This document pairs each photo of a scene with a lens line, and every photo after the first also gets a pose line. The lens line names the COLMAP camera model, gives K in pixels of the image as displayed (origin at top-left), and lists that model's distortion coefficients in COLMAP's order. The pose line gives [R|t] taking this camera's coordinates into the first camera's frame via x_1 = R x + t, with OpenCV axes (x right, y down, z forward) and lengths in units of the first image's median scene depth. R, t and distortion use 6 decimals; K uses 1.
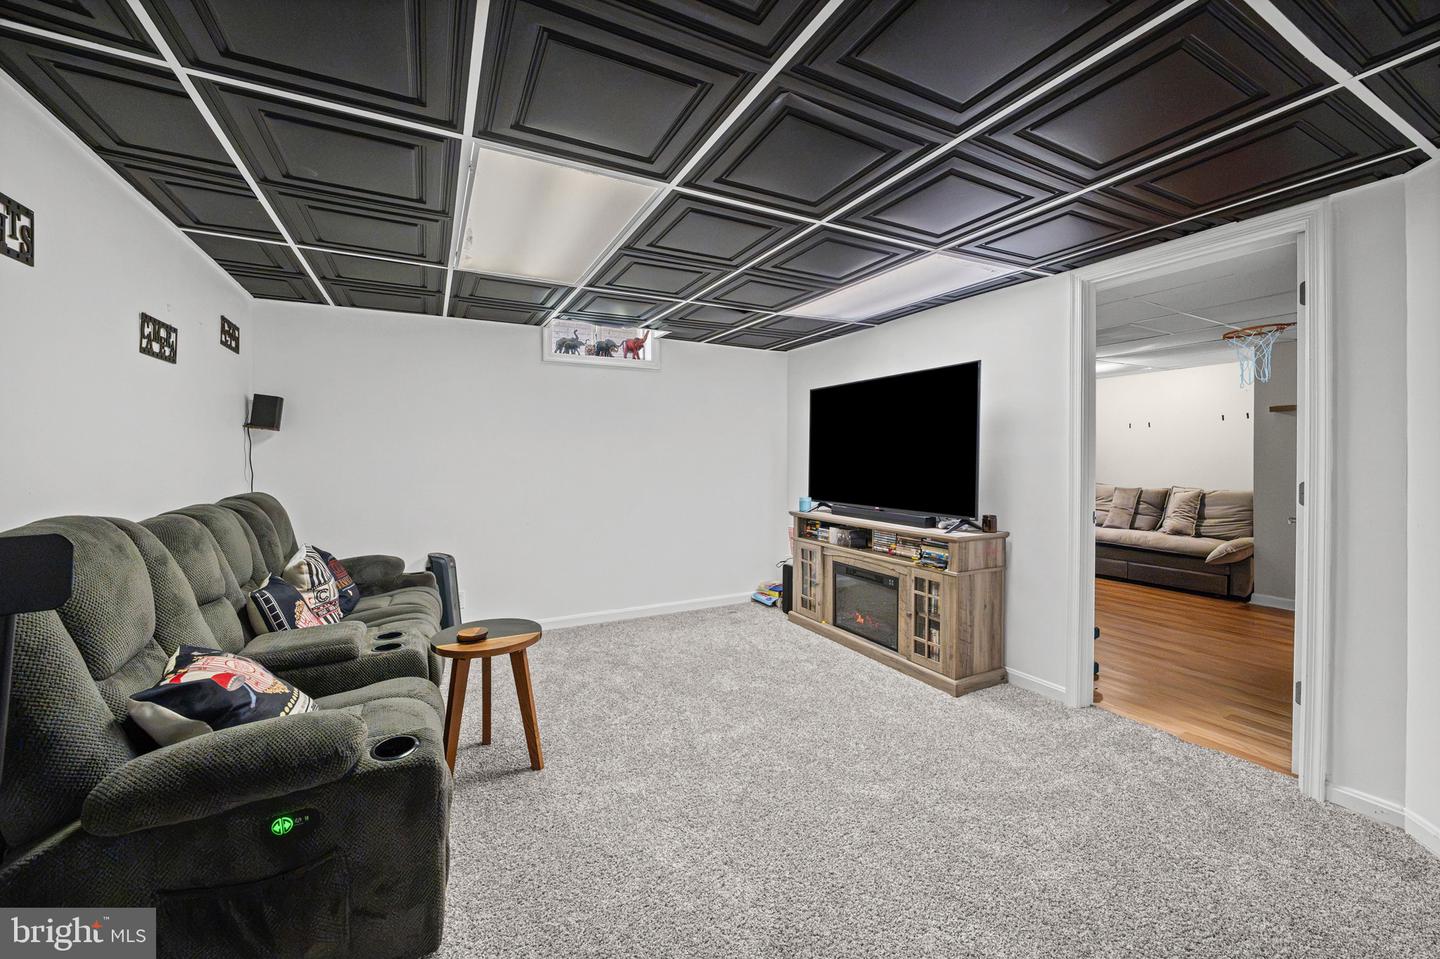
lens RADIAL K [[551.0, 0, 714.4], [0, 551.0, 457.7], [0, 0, 1]] dist [-0.017676, 0.000805]
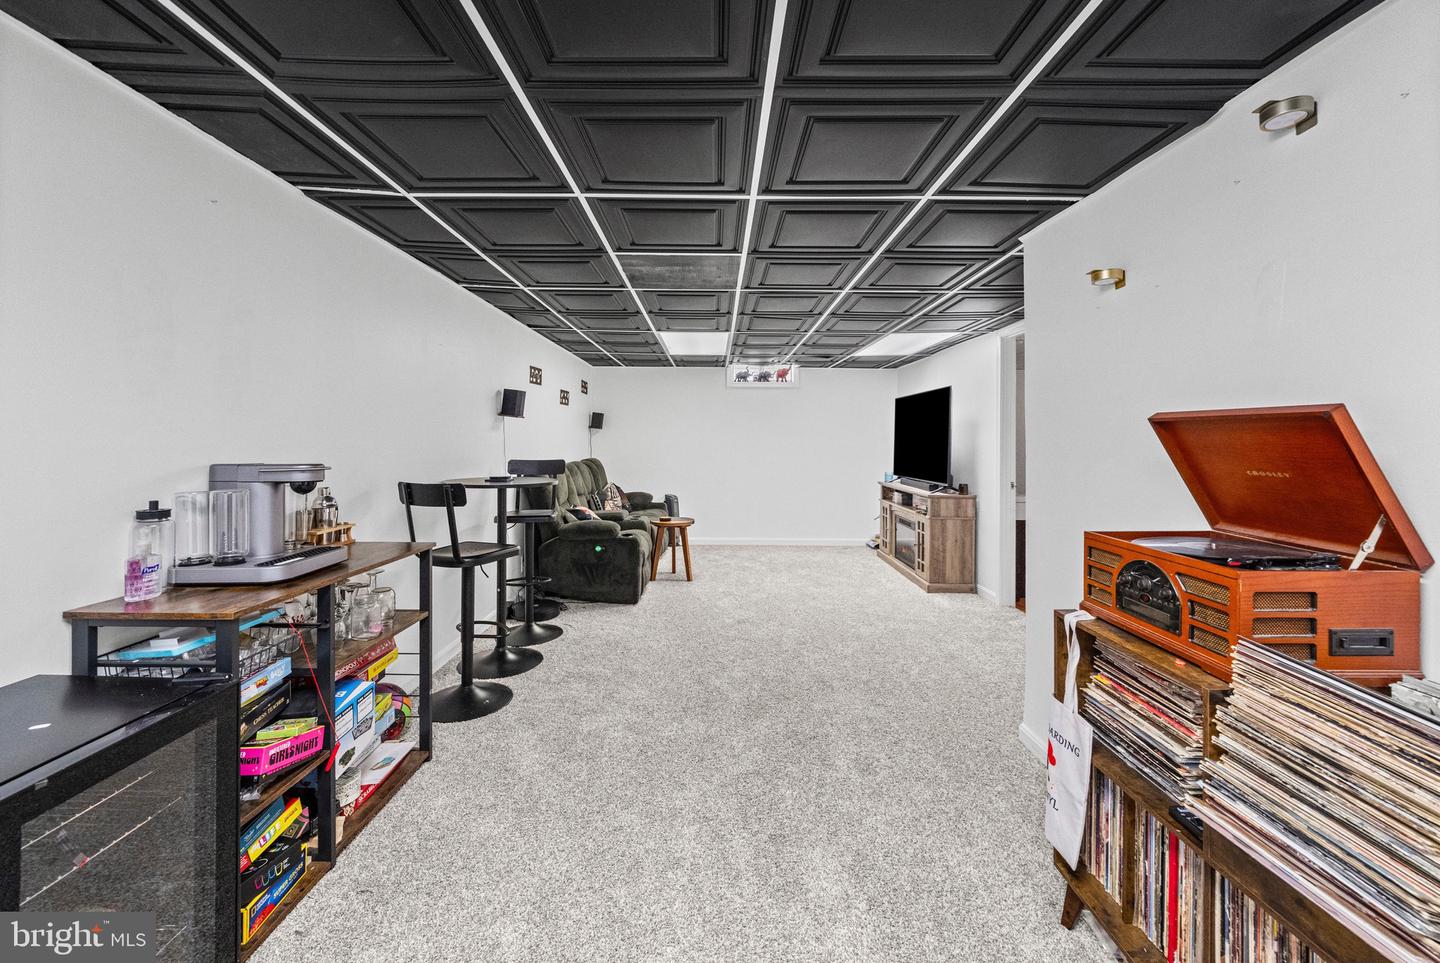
lens RADIAL K [[551.0, 0, 710.3], [0, 551.0, 433.6], [0, 0, 1]] dist [-0.017676, 0.000805]
pose [[0.883899, 0.003191, -0.467668, 0.628757], [-0.011222, 0.999834, -0.014388, -0.008222], [0.467544, 0.017966, 0.883787, -0.760712]]
